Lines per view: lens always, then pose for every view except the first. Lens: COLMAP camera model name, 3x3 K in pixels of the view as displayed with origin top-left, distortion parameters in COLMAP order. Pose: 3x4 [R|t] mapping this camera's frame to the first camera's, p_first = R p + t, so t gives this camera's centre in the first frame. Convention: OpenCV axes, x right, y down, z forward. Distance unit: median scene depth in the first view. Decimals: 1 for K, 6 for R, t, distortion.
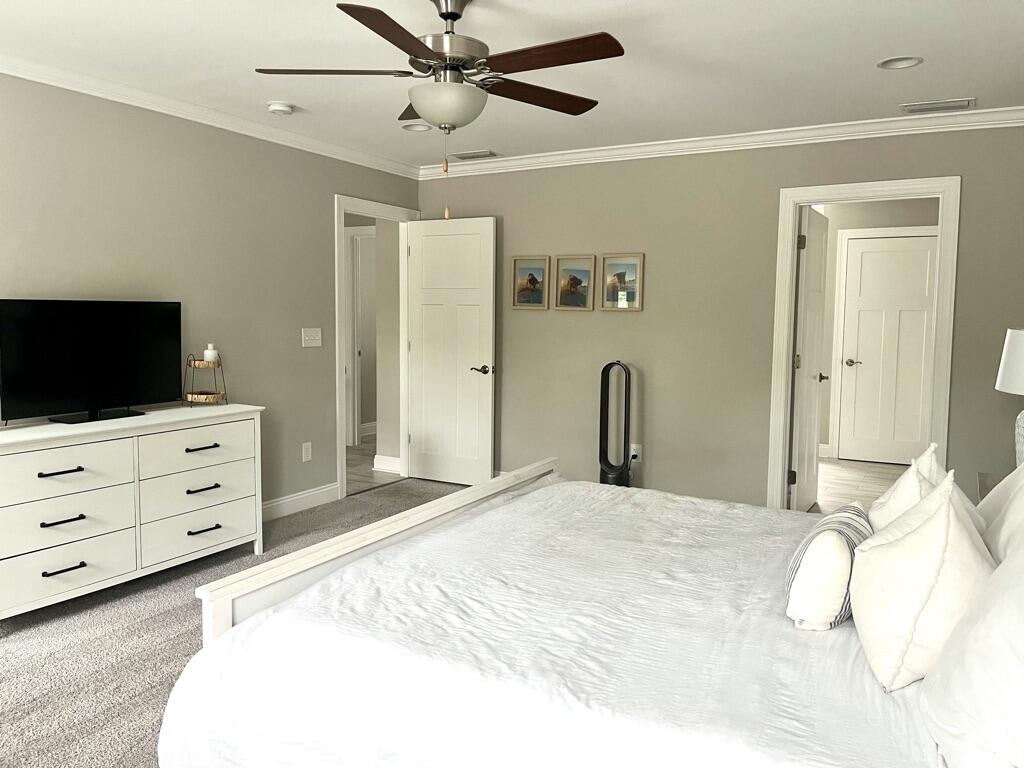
lens RADIAL K [[771.2, 0, 515.1], [0, 771.2, 381.3], [0, 0, 1]] dist [0.014599, 0.000129]
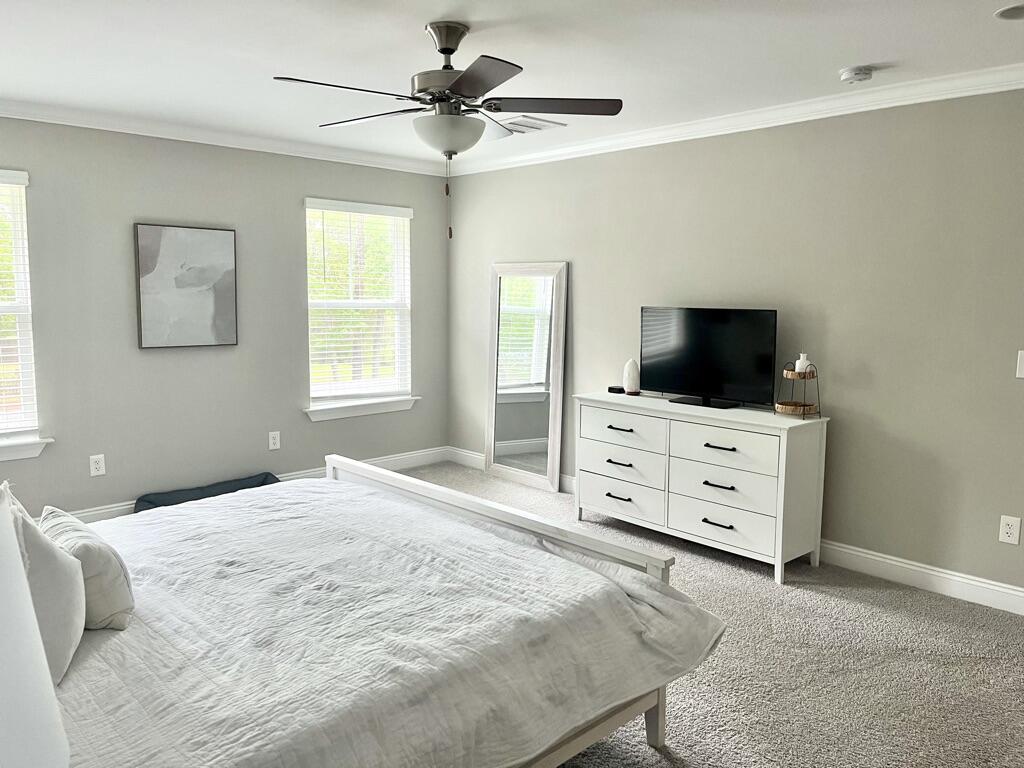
lens RADIAL K [[771.2, 0, 513.8], [0, 771.2, 373.7], [0, 0, 1]] dist [0.014599, 0.000129]
pose [[-0.295668, 0.093951, -0.950659, 0.655662], [-0.098908, 0.986793, 0.128284, -0.117422], [0.950157, 0.131957, -0.282471, 0.983520]]
